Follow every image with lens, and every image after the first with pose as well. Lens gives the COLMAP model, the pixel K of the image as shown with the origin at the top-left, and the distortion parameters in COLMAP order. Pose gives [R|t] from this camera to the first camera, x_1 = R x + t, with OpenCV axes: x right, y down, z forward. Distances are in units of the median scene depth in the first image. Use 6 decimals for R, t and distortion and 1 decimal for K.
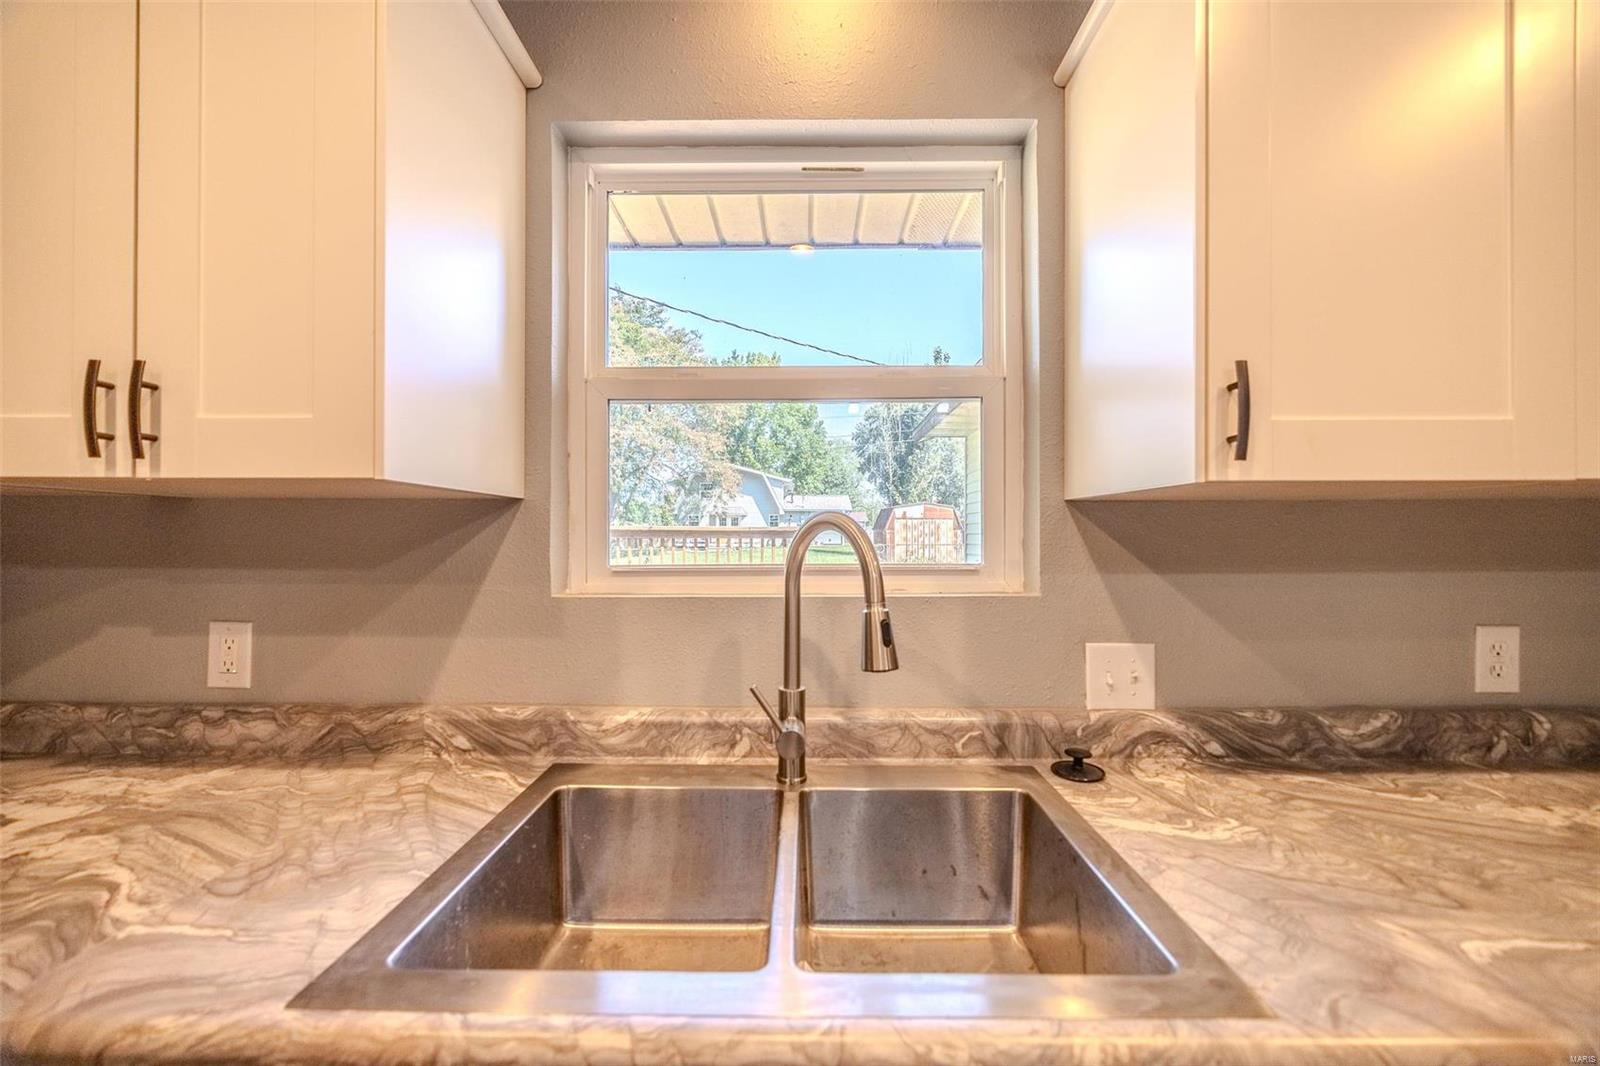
lens RADIAL K [[609.0, 0, 801.0], [0, 609.0, 533.3], [0, 0, 1]] dist [-0.001357, -0.000644]
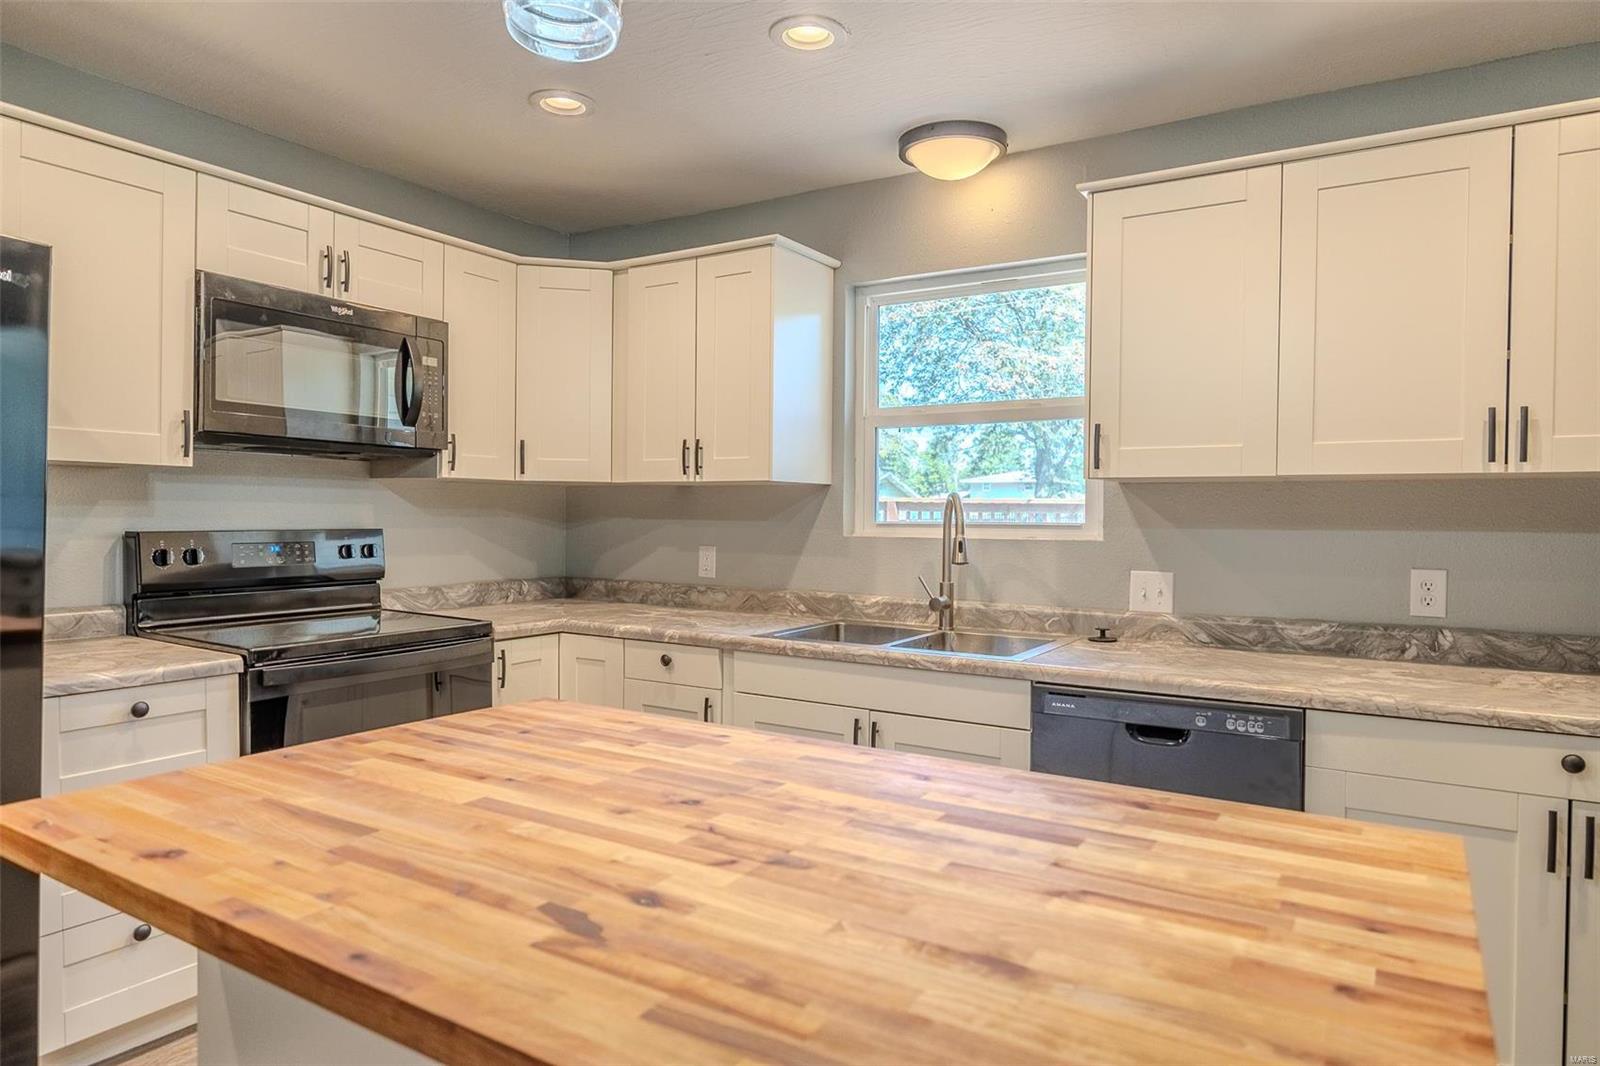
lens RADIAL K [[973.4, 0, 812.4], [0, 973.4, 532.5], [0, 0, 1]] dist [-0.009977, -0.002474]
pose [[0.856832, 0.015960, -0.515348, 1.099283], [-0.004673, 0.999720, 0.023191, 0.022413], [0.515574, -0.017463, 0.856667, -1.693852]]
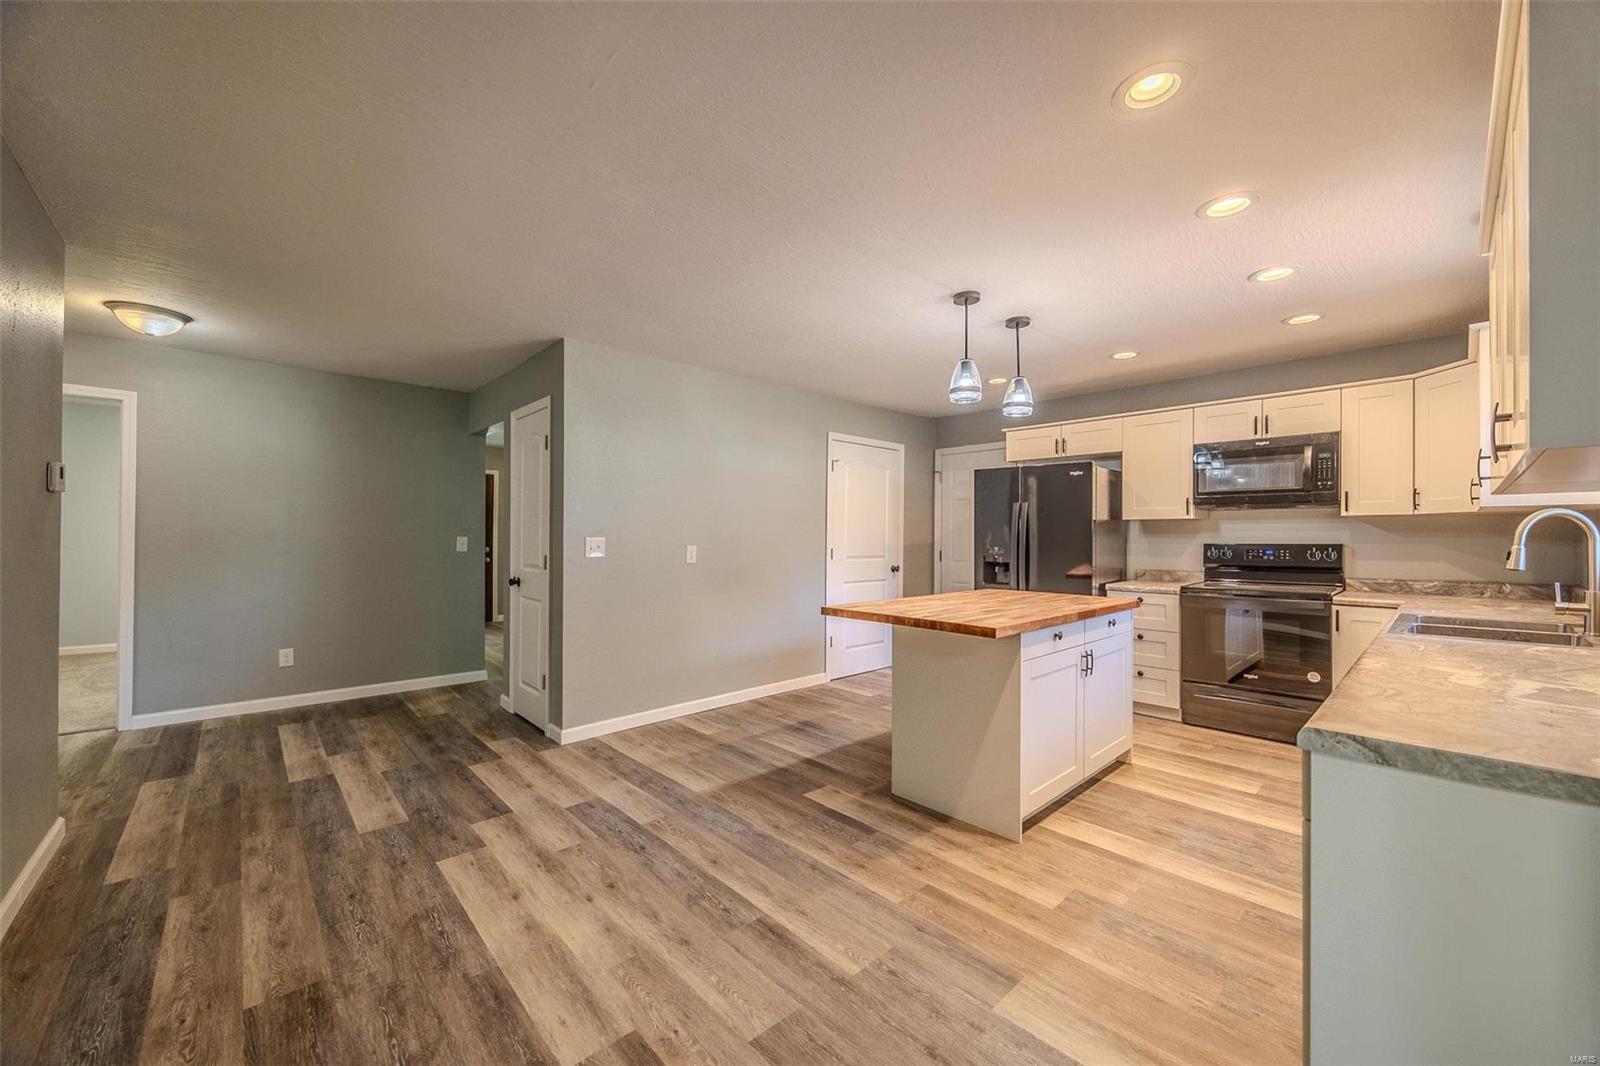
lens RADIAL K [[609.0, 0, 798.2], [0, 609.0, 533.2], [0, 0, 1]] dist [-0.001357, -0.000644]
pose [[-0.726530, -0.011122, -0.687044, 3.070809], [-0.001063, 0.999886, -0.015061, 0.079877], [0.687134, -0.010212, -0.726459, 0.587467]]
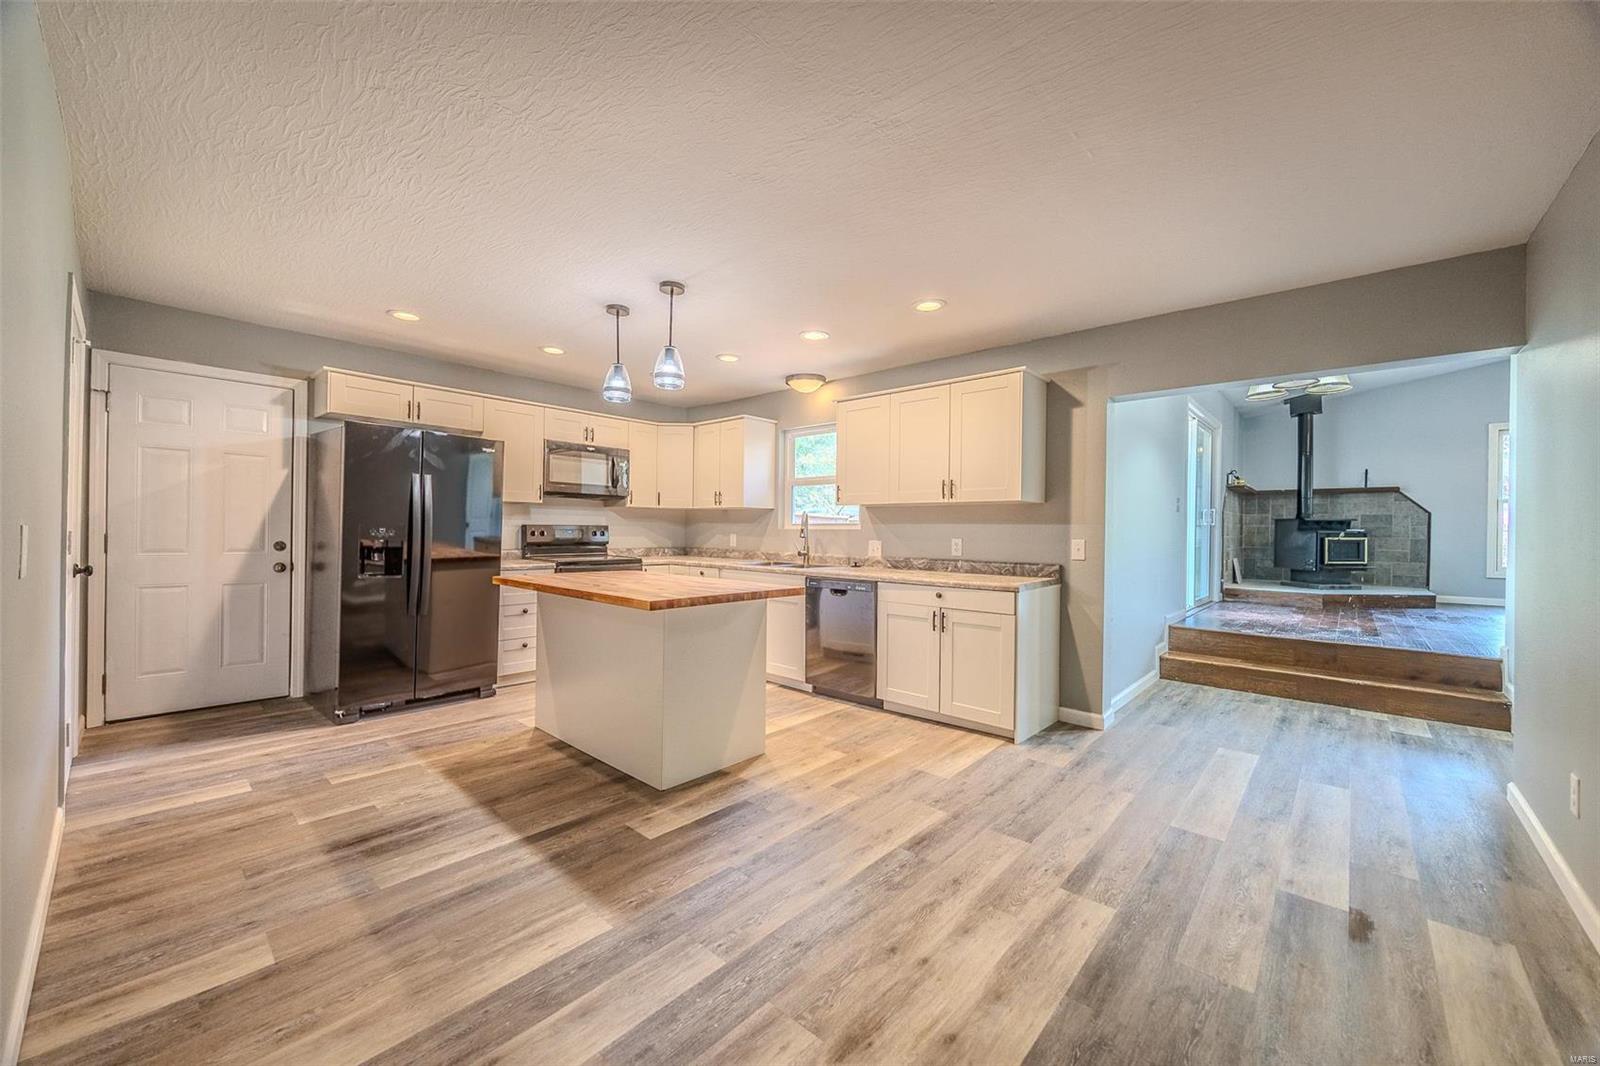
lens RADIAL K [[609.0, 0, 804.9], [0, 609.0, 534.5], [0, 0, 1]] dist [-0.001357, -0.000644]
pose [[0.750241, 0.010941, -0.661074, 3.009191], [-0.005441, 0.999931, 0.010373, 0.098028], [0.661143, -0.004185, 0.750249, -2.539073]]
